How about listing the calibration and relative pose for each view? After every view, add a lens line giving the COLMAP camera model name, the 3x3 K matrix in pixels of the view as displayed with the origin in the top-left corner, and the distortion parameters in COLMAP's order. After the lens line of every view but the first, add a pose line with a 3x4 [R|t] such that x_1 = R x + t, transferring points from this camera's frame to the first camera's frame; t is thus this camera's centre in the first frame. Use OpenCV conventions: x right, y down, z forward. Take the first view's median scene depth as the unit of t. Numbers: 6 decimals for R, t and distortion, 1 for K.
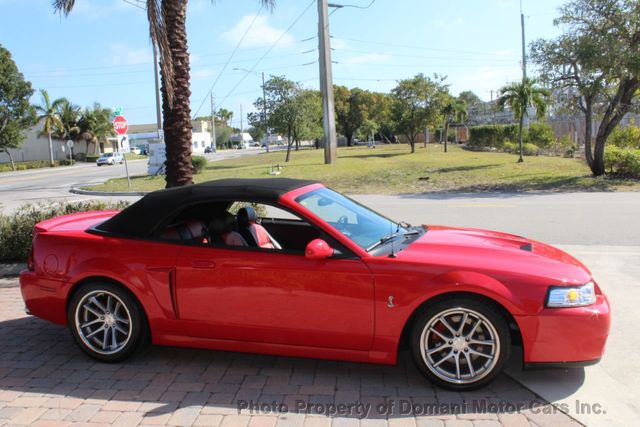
lens RADIAL K [[581.8, 0, 318.0], [0, 581.8, 201.4], [0, 0, 1]] dist [-0.157791, 0.149353]
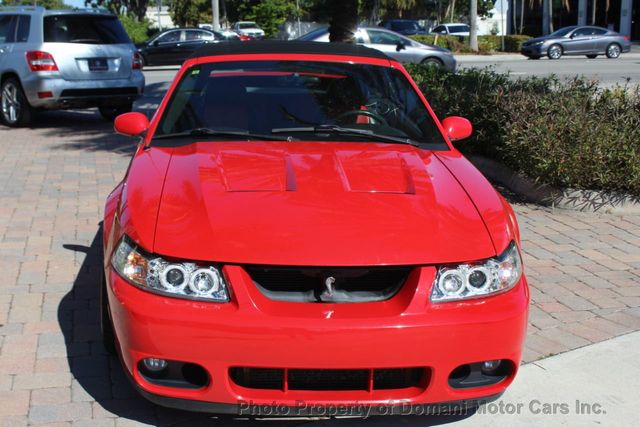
lens RADIAL K [[910.1, 0, 275.4], [0, 910.1, 213.0], [0, 0, 1]] dist [-0.013424, 0.051023]
pose [[0.285332, 0.240482, -0.927768, 0.566445], [-0.109888, 0.969835, 0.217590, -0.043445], [0.952108, 0.039865, 0.303151, 0.358347]]
